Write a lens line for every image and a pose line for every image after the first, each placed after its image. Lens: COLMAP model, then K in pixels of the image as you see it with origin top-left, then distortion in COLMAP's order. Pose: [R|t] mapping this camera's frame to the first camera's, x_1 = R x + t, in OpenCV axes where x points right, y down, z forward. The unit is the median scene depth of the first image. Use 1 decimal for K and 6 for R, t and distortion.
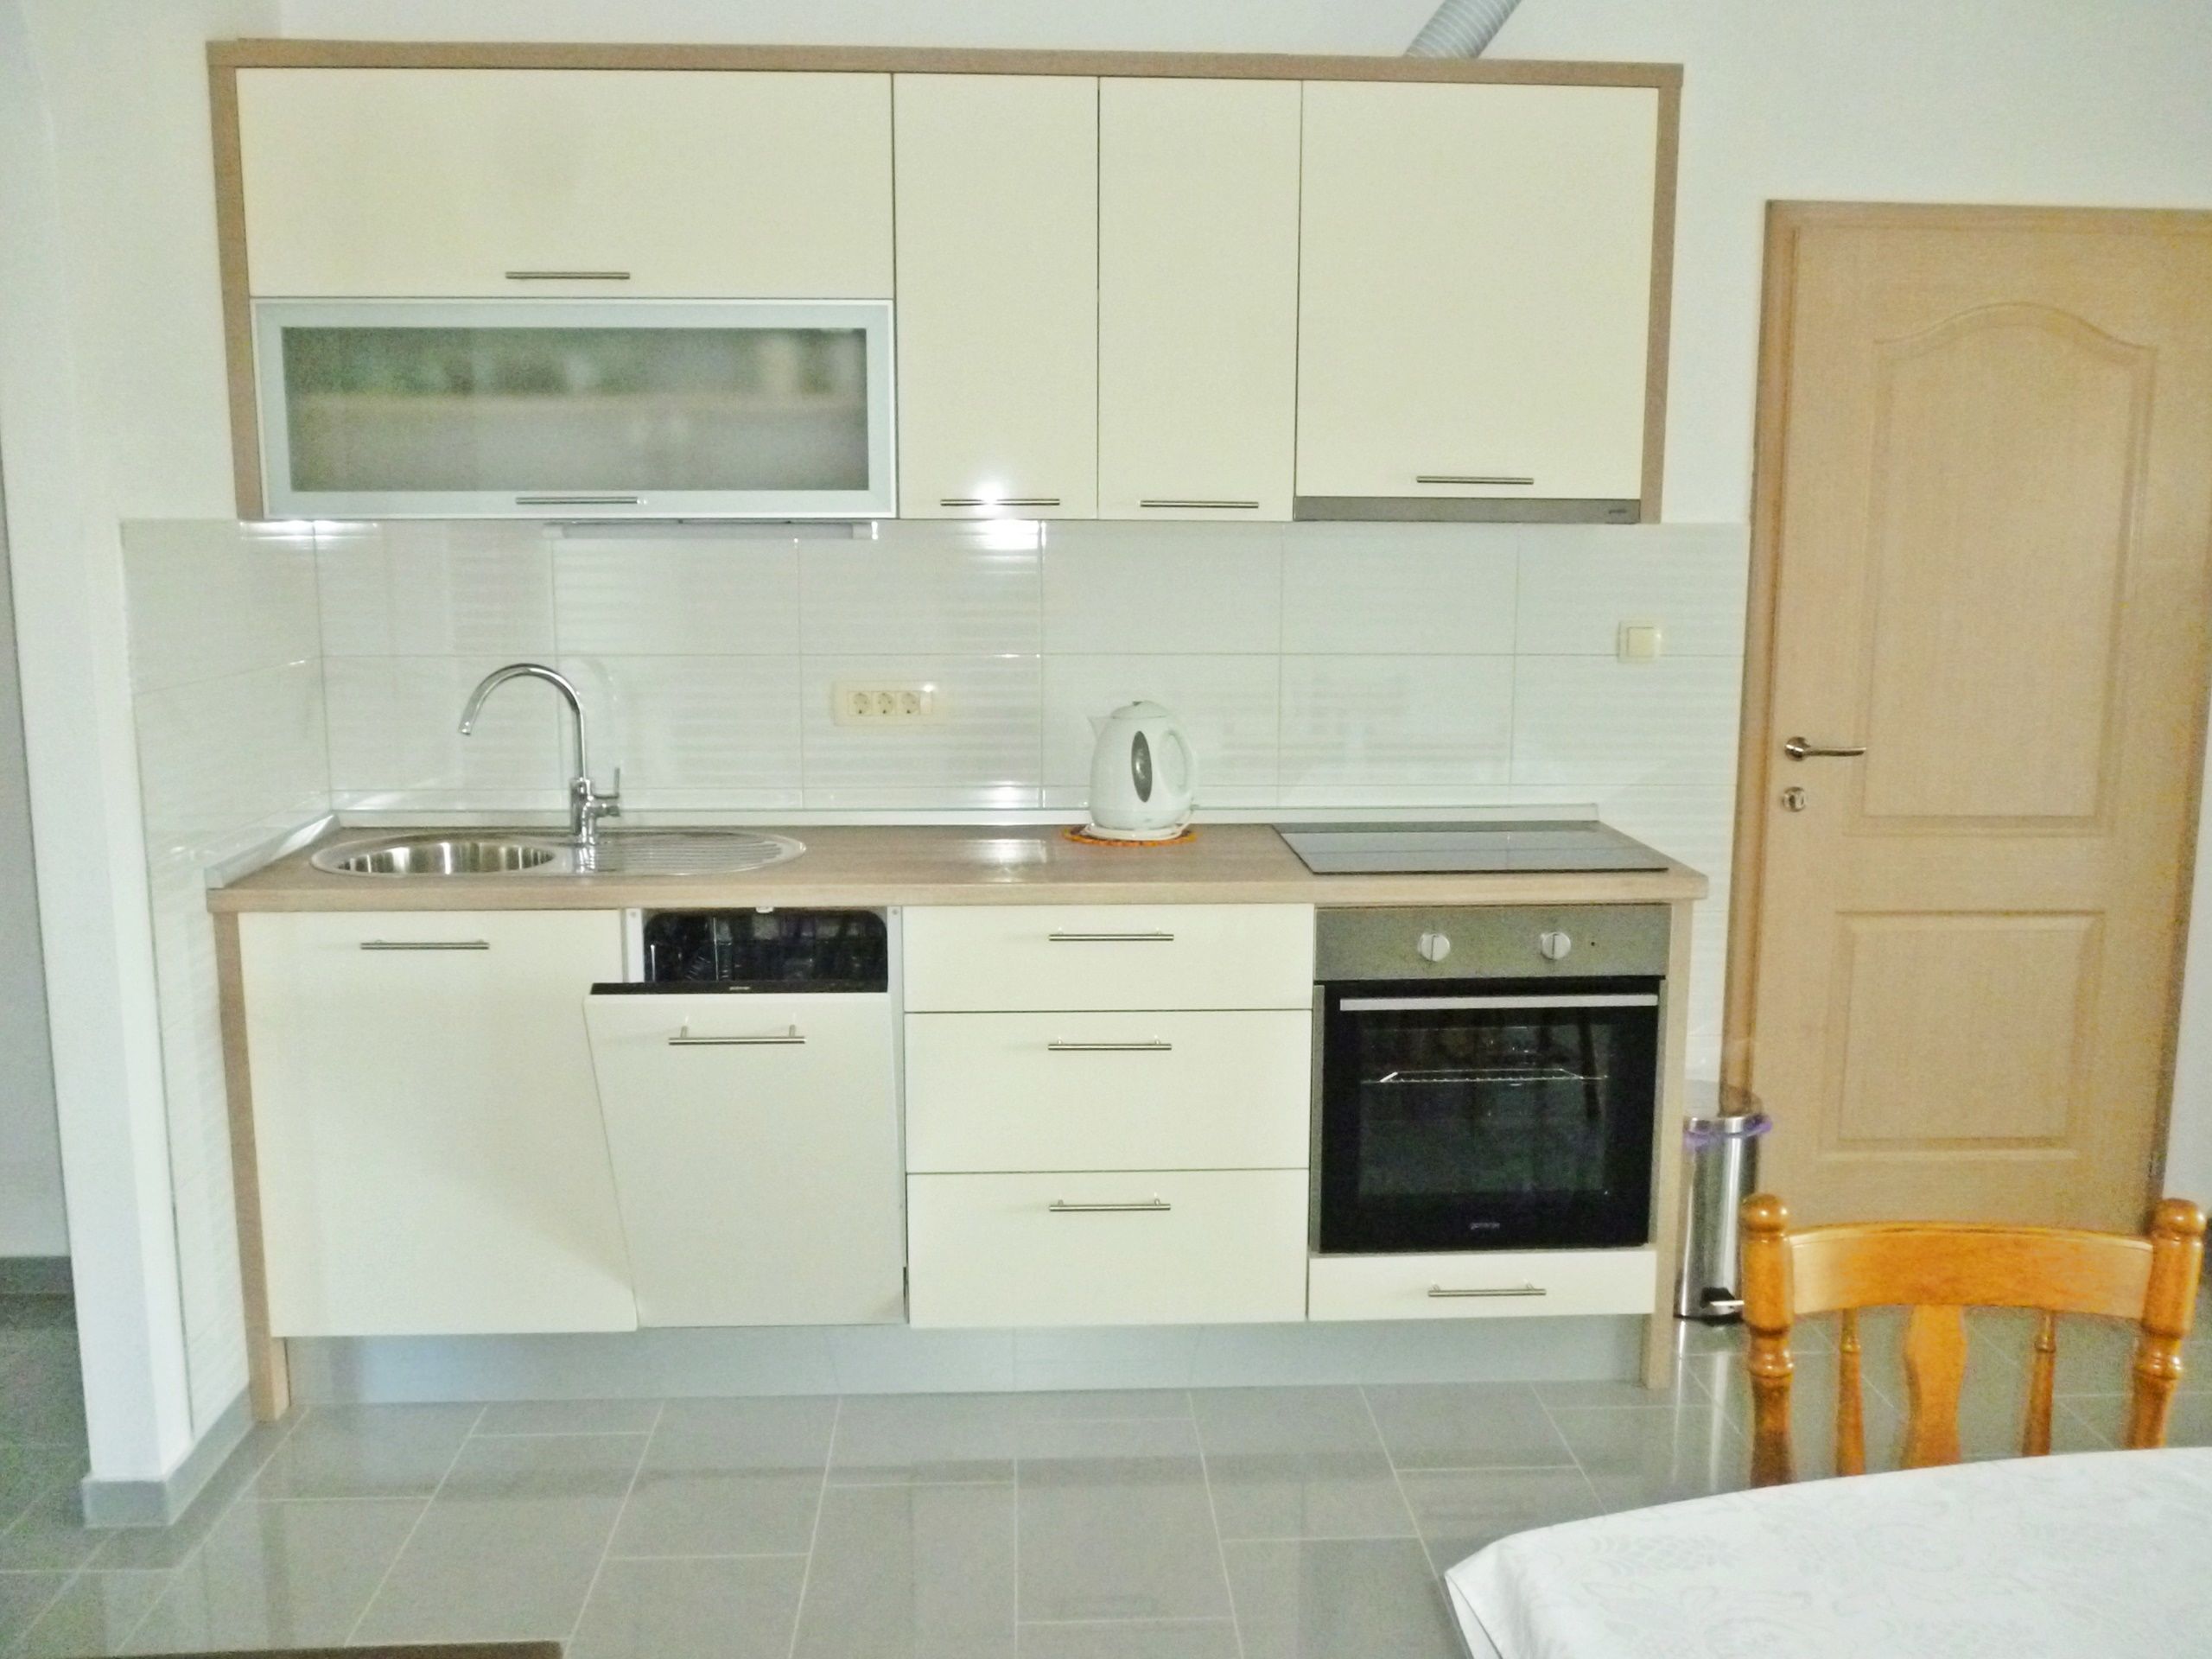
lens RADIAL K [[1848.4, 0, 1099.2], [0, 1848.4, 832.4], [0, 0, 1]] dist [-0.036307, 0.003403]
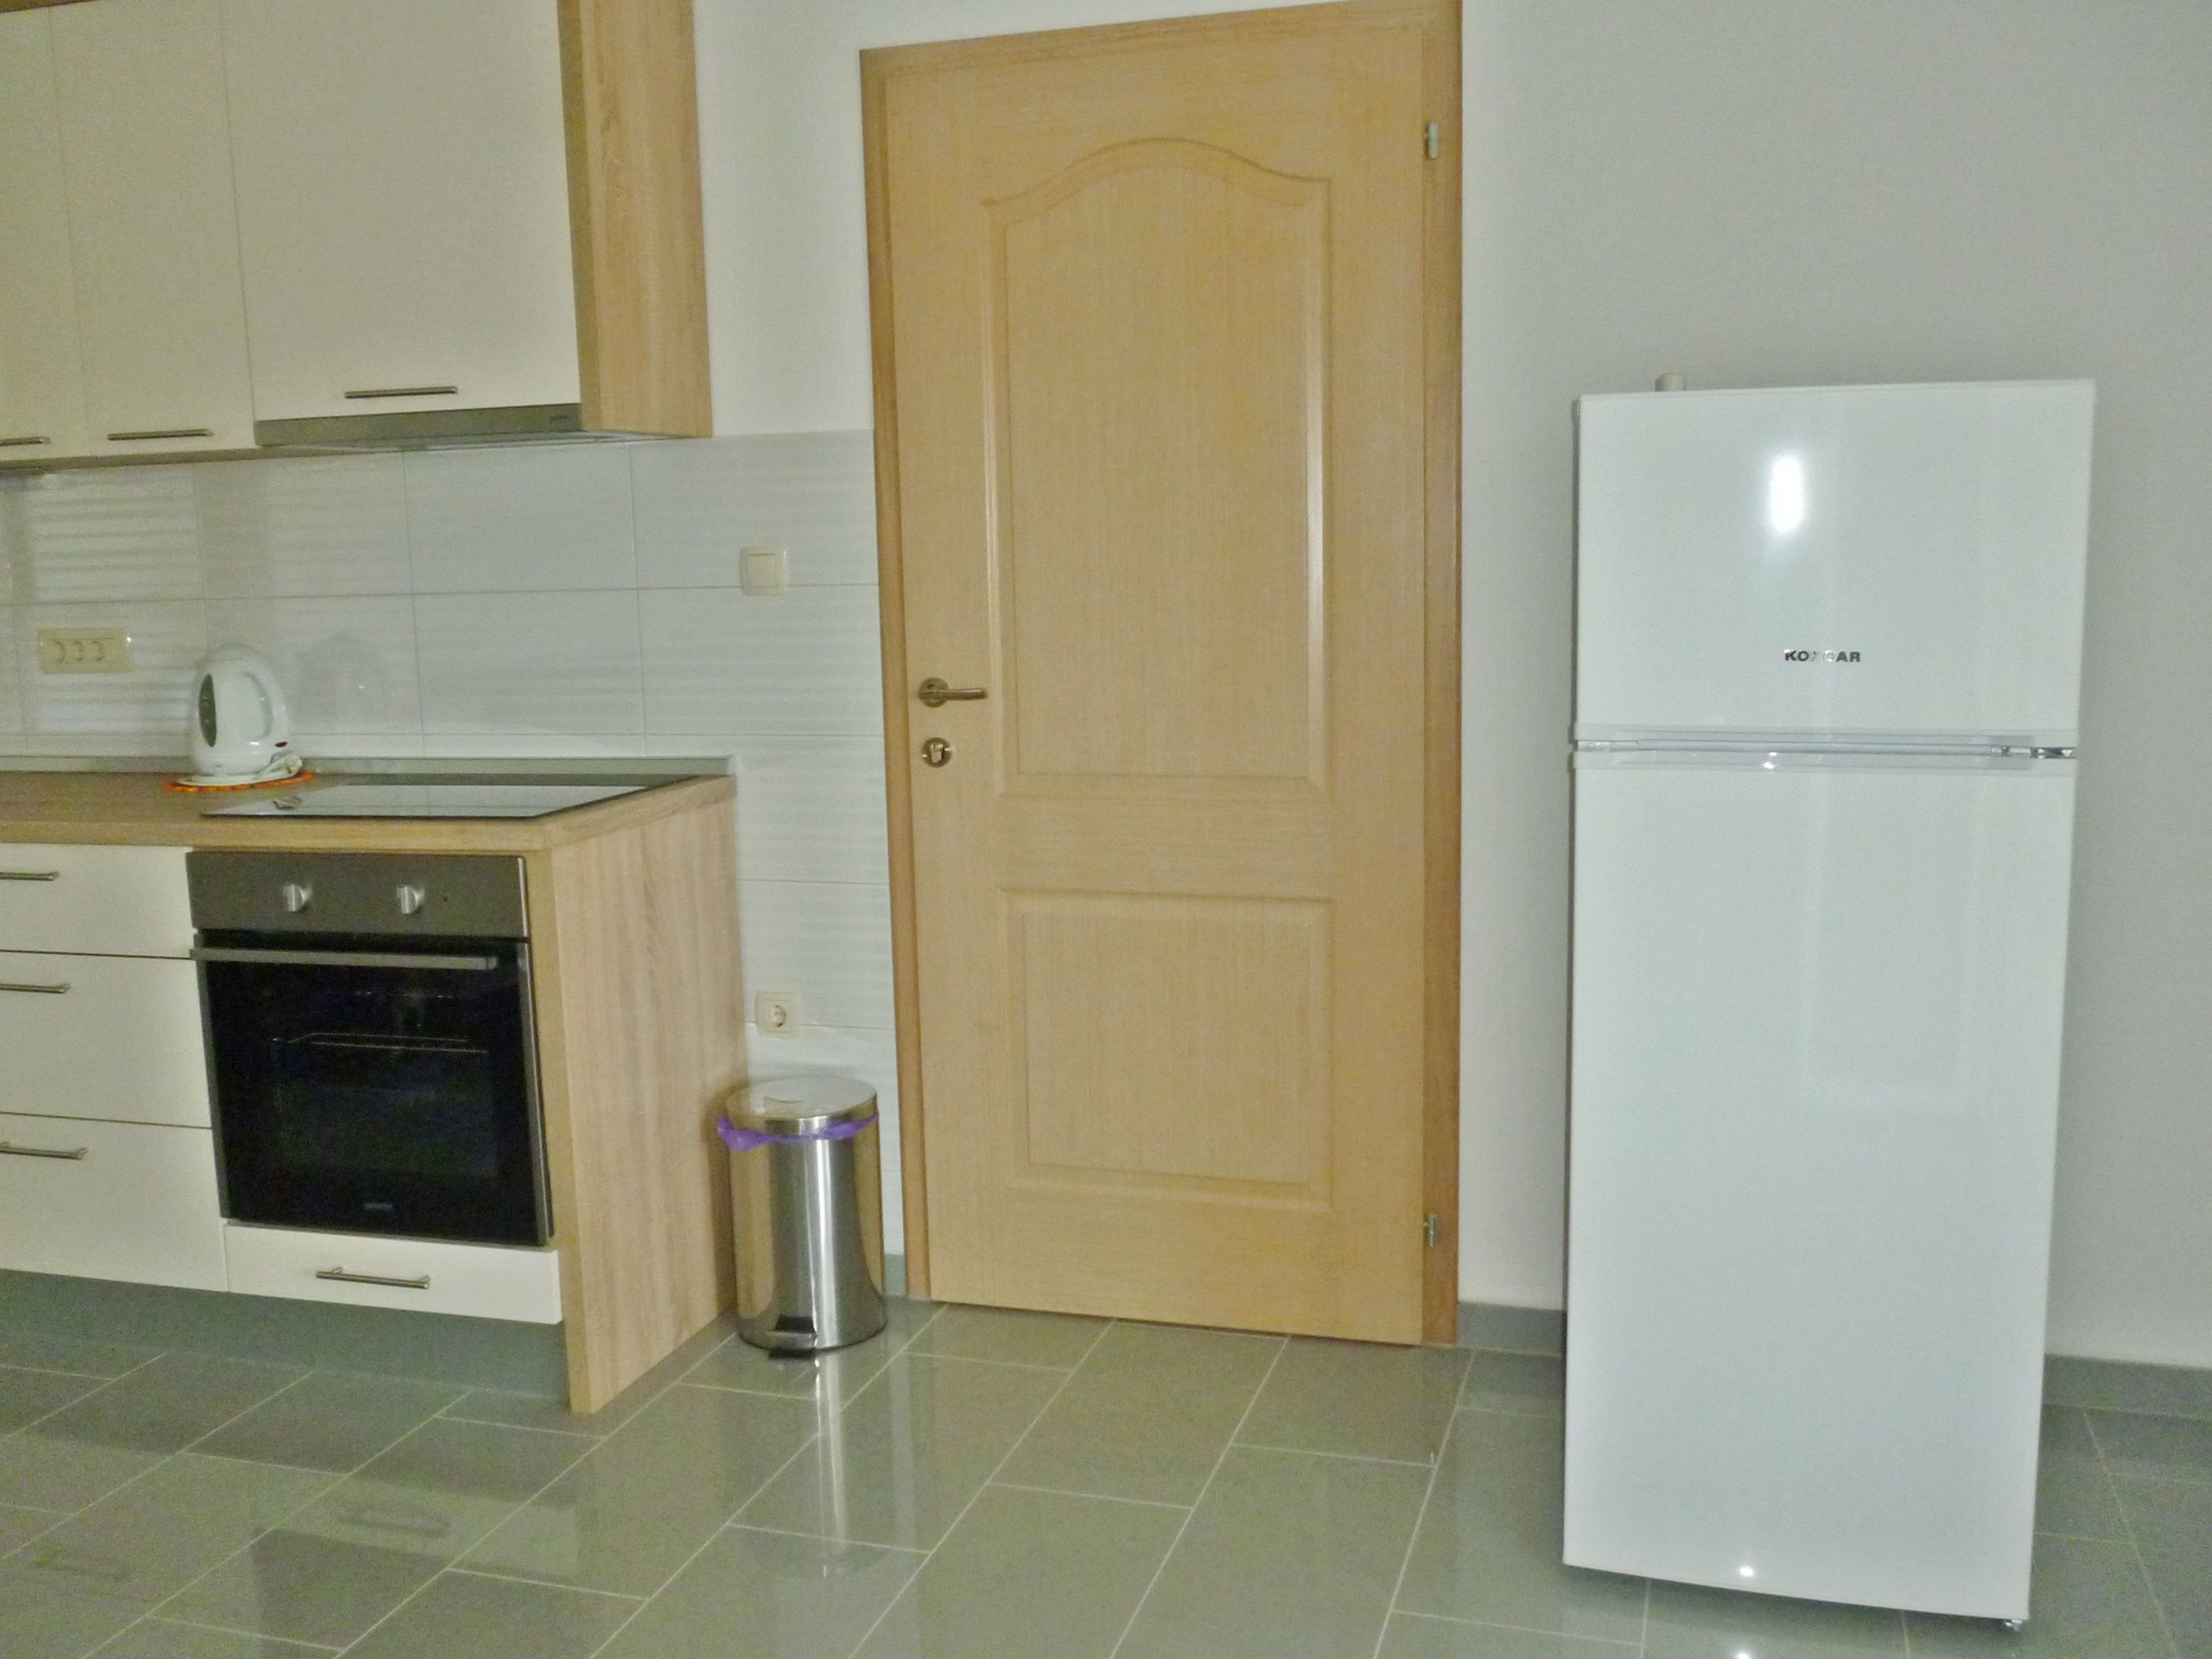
lens RADIAL K [[1979.7, 0, 1106.2], [0, 1979.7, 822.7], [0, 0, 1]] dist [-0.036627, 0.007794]
pose [[0.945887, 0.018199, -0.323986, 0.850685], [-0.022013, 0.999725, -0.008112, 0.022914], [0.323749, 0.014805, 0.946027, 0.188544]]
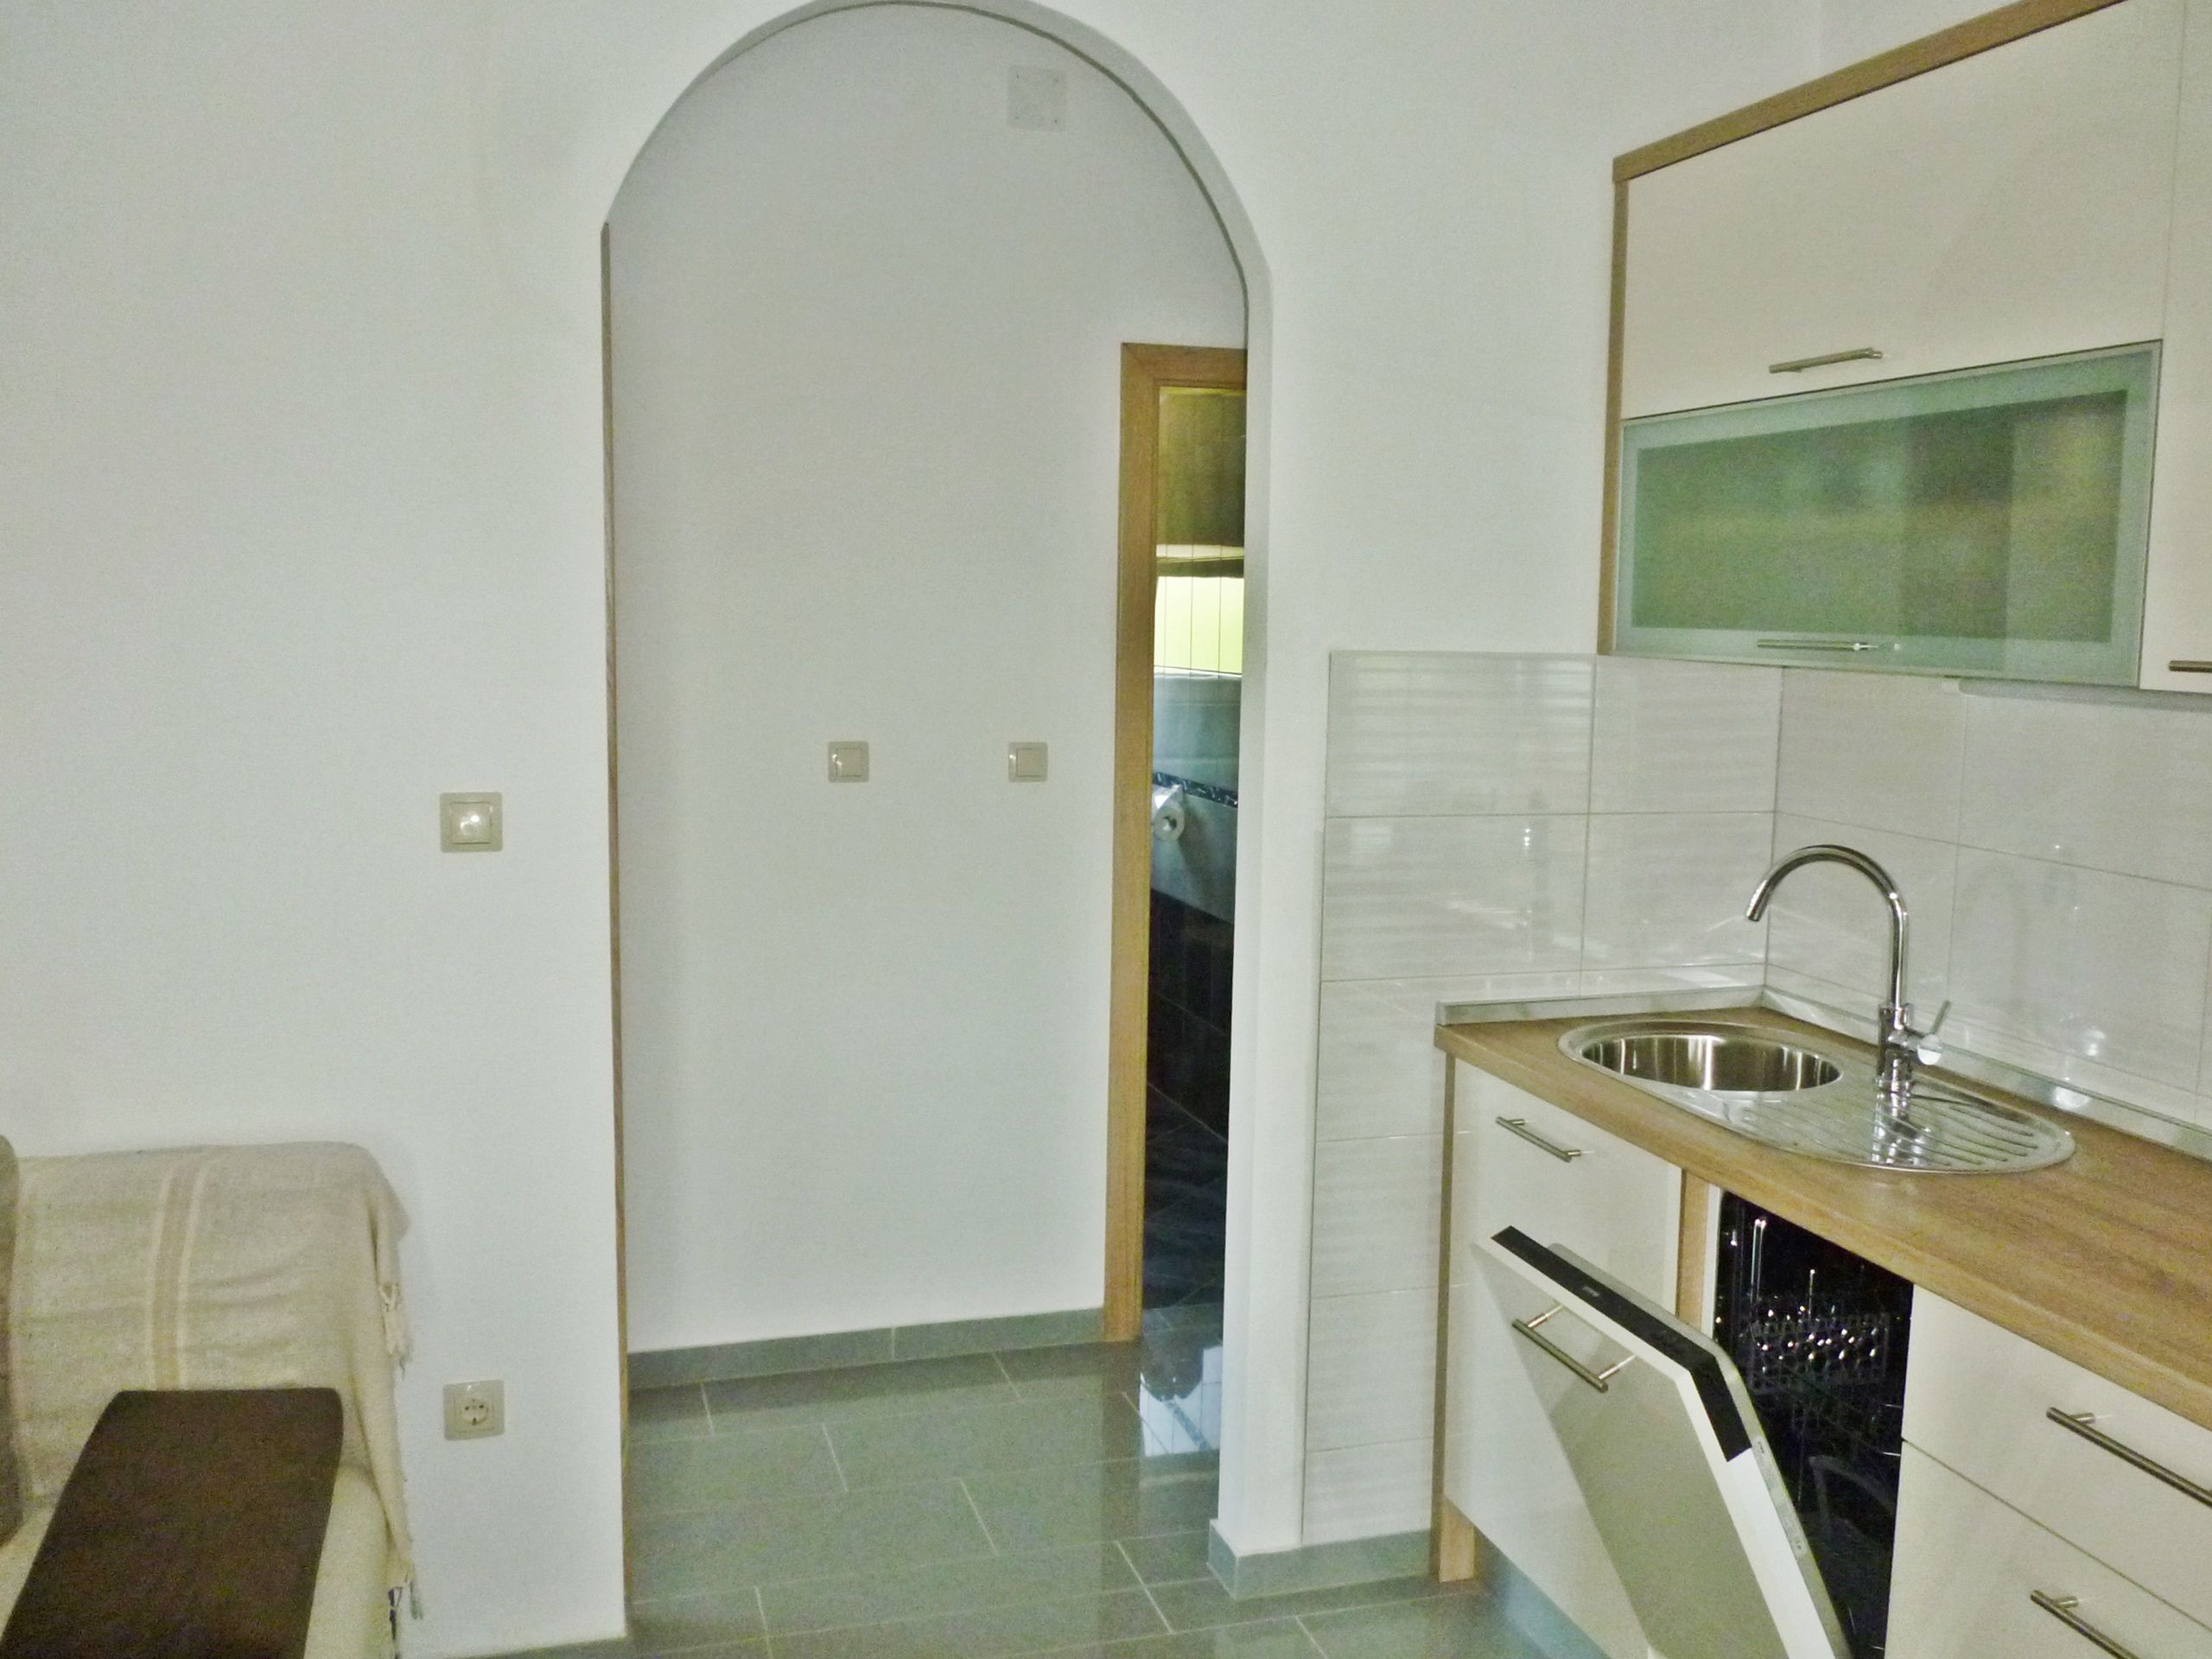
lens RADIAL K [[1848.4, 0, 1093.9], [0, 1848.4, 816.8], [0, 0, 1]] dist [-0.036307, 0.003403]
pose [[0.244610, 0.115104, -0.962765, 0.384182], [-0.173404, 0.982115, 0.073361, -0.111015], [0.953990, 0.149002, 0.260194, 0.506715]]
